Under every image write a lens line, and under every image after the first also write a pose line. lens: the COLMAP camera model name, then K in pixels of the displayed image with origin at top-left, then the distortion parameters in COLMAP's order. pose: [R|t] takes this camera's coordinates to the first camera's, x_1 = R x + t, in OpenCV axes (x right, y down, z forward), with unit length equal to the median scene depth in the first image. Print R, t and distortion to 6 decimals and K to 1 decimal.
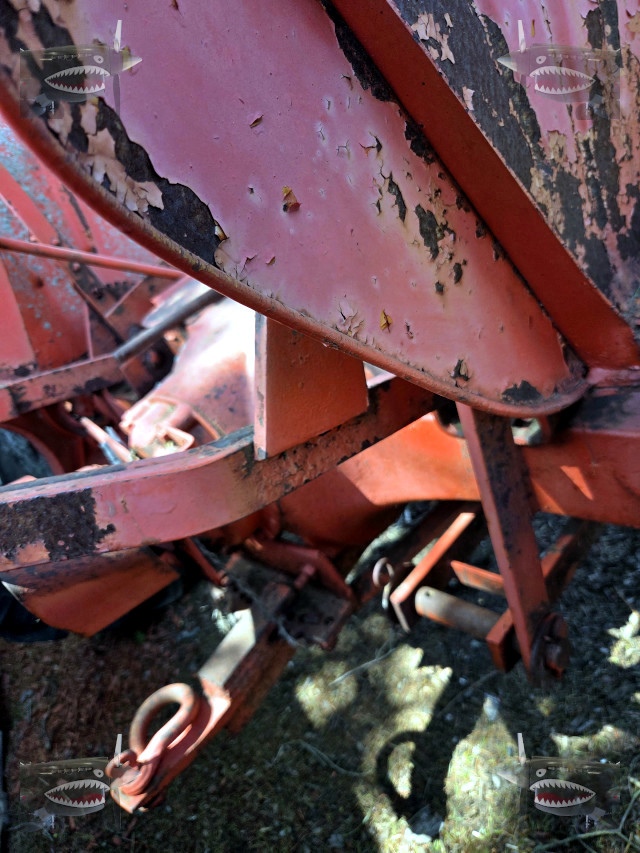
lens RADIAL K [[575.1, 0, 320.0], [0, 575.1, 426.5], [0, 0, 1]] dist [0.058208, -0.047850]
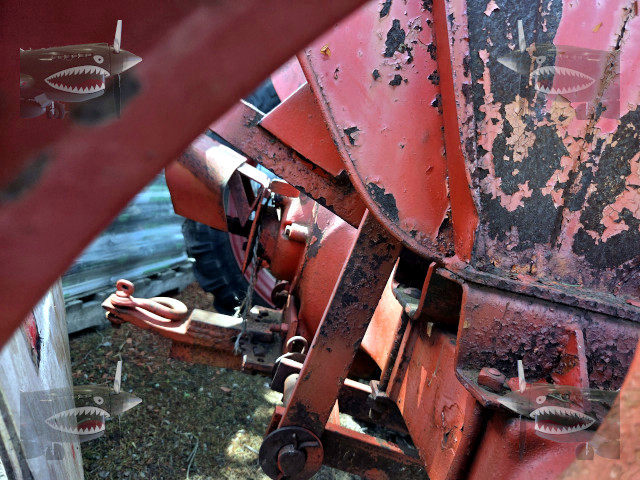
lens RADIAL K [[431.5, 0, 323.3], [0, 431.5, 242.7], [0, 0, 1]] dist [0.058208, -0.047850]
pose [[0.516428, 0.677353, -0.523922, 0.773268], [-0.796550, 0.604562, -0.003548, 0.105018], [0.314340, 0.419163, 0.851759, 0.129051]]
